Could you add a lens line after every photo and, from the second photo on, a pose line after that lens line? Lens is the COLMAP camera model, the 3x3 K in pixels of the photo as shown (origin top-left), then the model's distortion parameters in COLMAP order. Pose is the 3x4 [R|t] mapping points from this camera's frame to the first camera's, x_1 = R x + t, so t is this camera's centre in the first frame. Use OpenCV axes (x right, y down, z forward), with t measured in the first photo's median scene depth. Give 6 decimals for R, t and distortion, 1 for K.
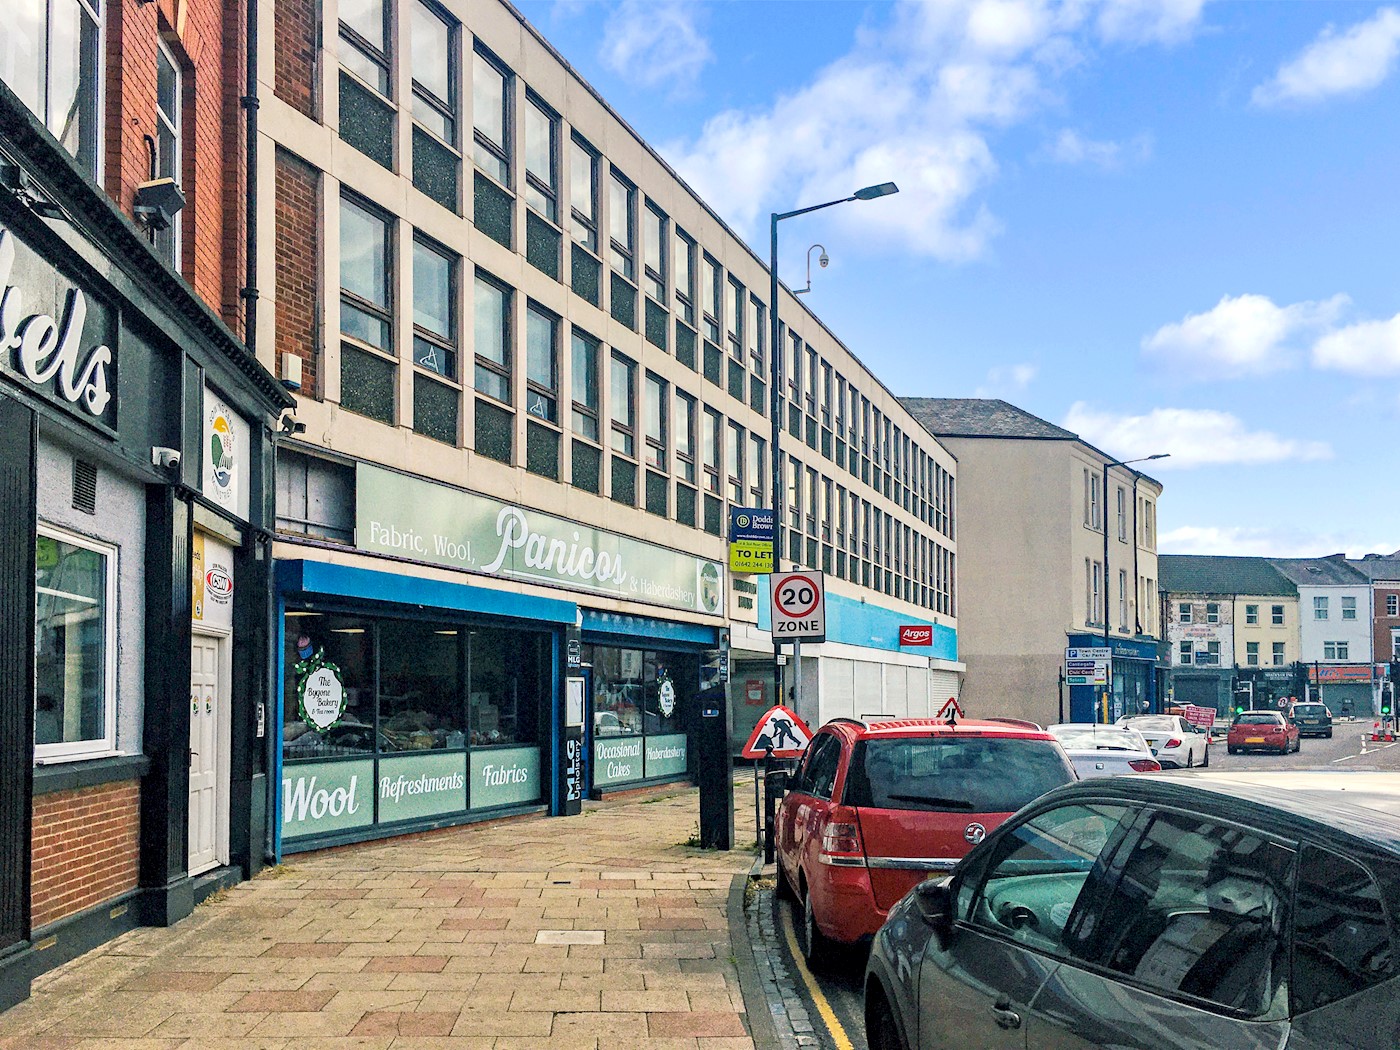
lens RADIAL K [[1167.1, 0, 693.7], [0, 1167.1, 527.9], [0, 0, 1]] dist [0.086294, -0.038964]
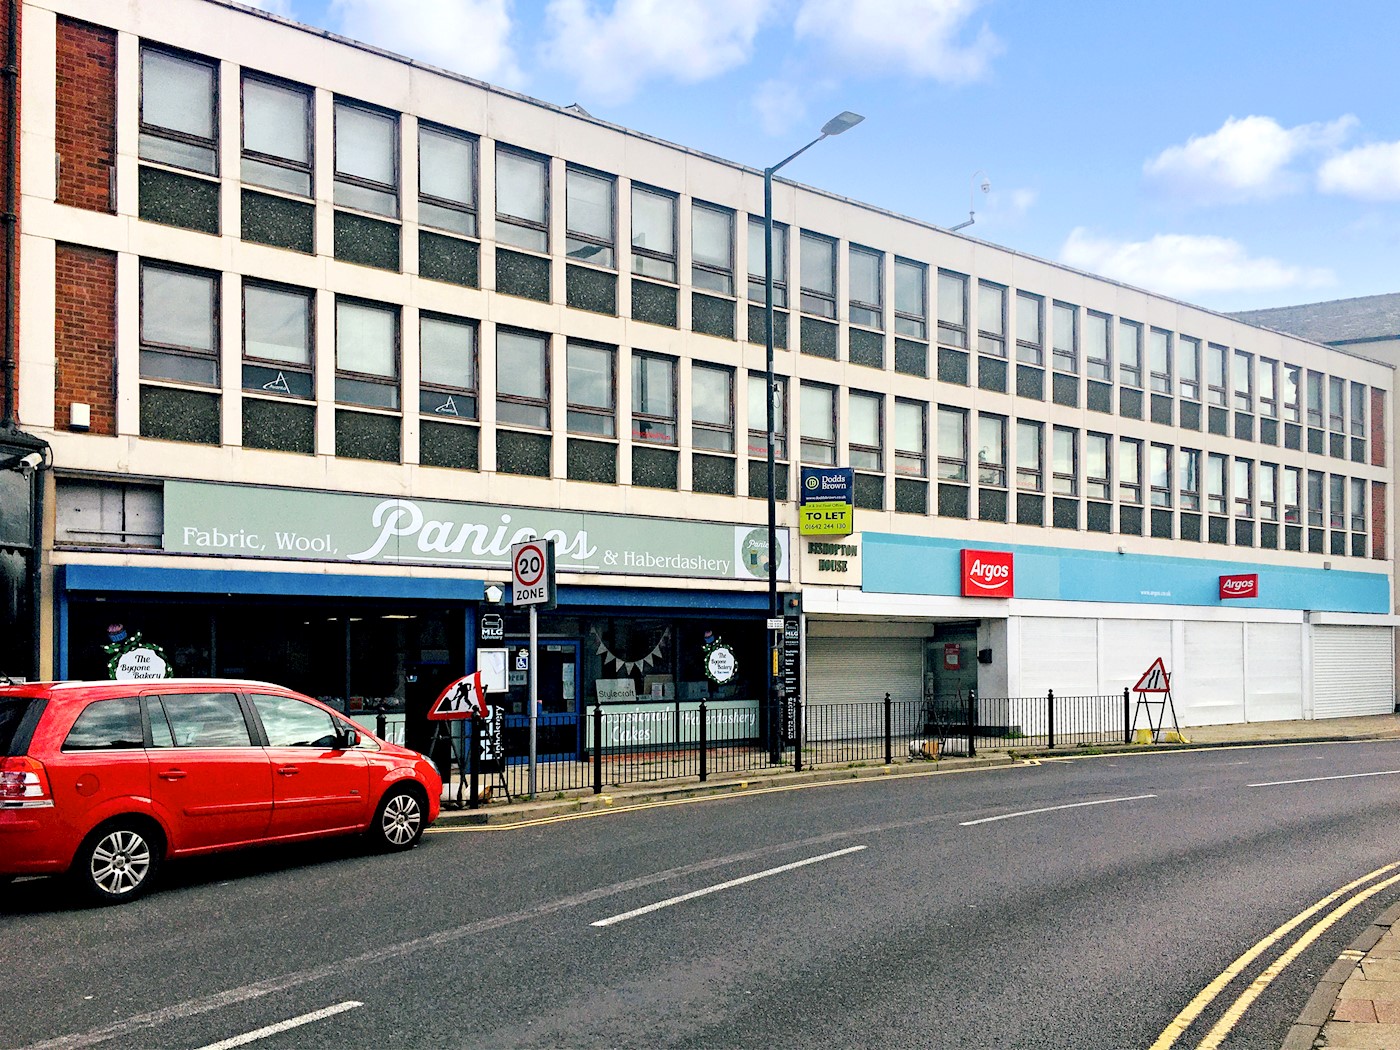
lens RADIAL K [[1167.1, 0, 696.8], [0, 1167.1, 526.6], [0, 0, 1]] dist [0.086294, -0.038964]
pose [[0.866252, -0.078170, -0.493455, 0.662435], [0.089395, 0.995996, -0.000848, 0.035123], [0.491545, -0.043377, 0.869771, 0.158037]]
